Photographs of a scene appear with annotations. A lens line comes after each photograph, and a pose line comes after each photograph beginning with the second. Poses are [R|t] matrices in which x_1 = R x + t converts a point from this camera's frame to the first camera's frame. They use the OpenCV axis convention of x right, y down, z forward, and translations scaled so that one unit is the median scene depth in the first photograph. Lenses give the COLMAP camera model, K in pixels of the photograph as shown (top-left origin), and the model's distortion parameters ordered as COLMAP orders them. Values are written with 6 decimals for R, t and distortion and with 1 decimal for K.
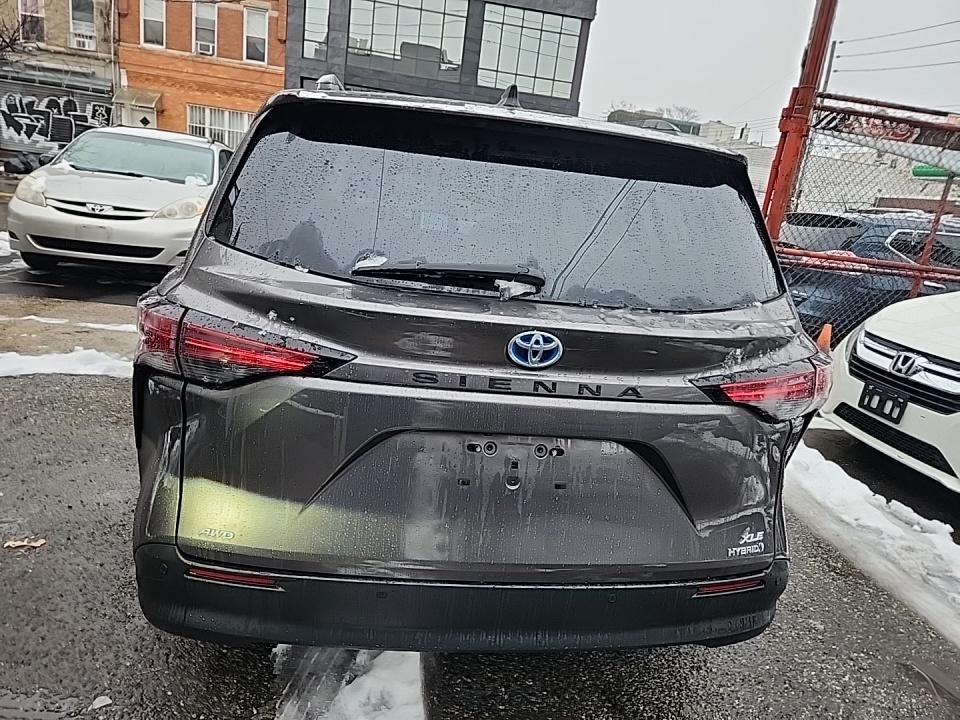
lens RADIAL K [[640.2, 0, 476.7], [0, 640.2, 356.1], [0, 0, 1]] dist [0.064581, -0.041071]
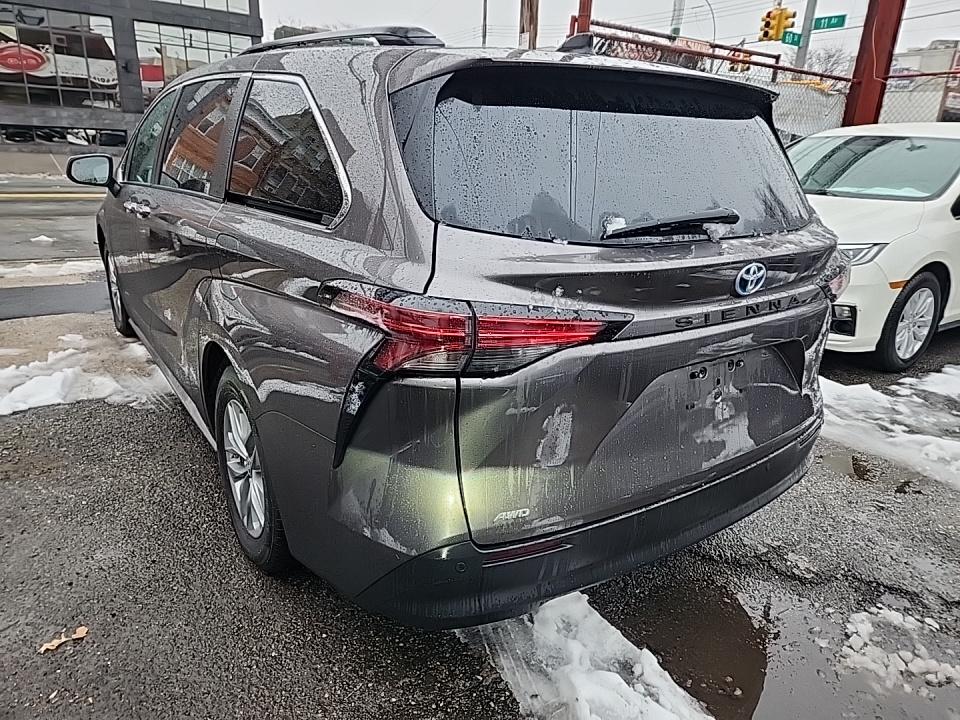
lens RADIAL K [[640.2, 0, 481.0], [0, 640.2, 359.4], [0, 0, 1]] dist [0.064581, -0.041071]
pose [[0.883000, -0.224297, 0.412314, -0.790075], [0.176817, 0.972675, 0.150463, -0.121475], [-0.434796, -0.059955, 0.898531, 0.131216]]
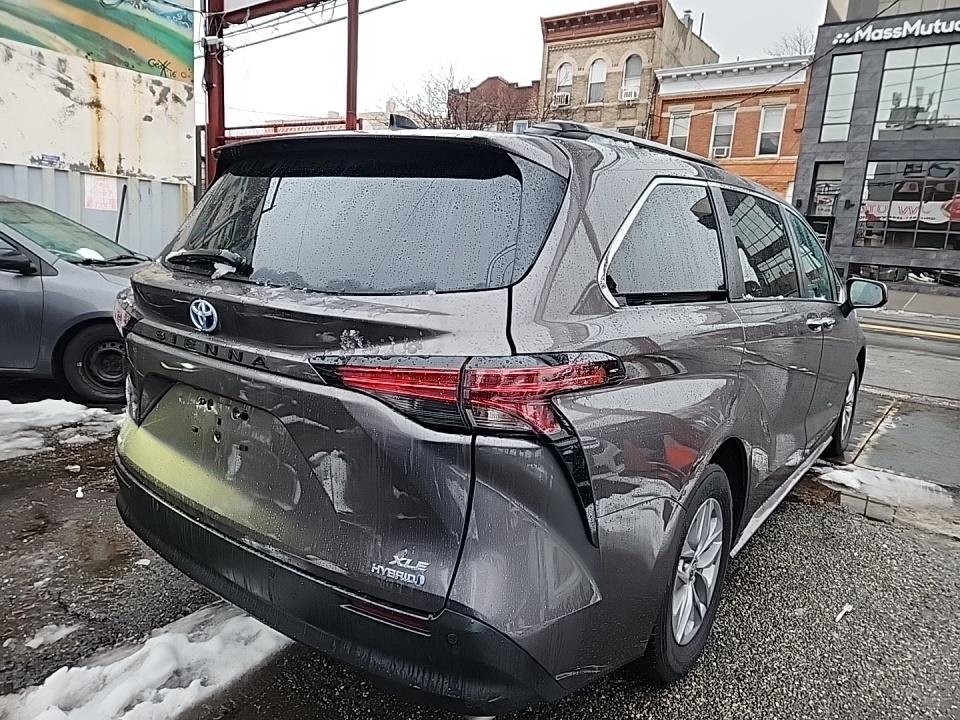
lens RADIAL K [[640.2, 0, 478.1], [0, 640.2, 354.8], [0, 0, 1]] dist [0.064581, -0.041071]
pose [[0.713798, 0.056469, -0.698071, 1.185772], [-0.155757, 0.984581, -0.079621, 0.070429], [0.682812, 0.165563, 0.711588, 0.463032]]
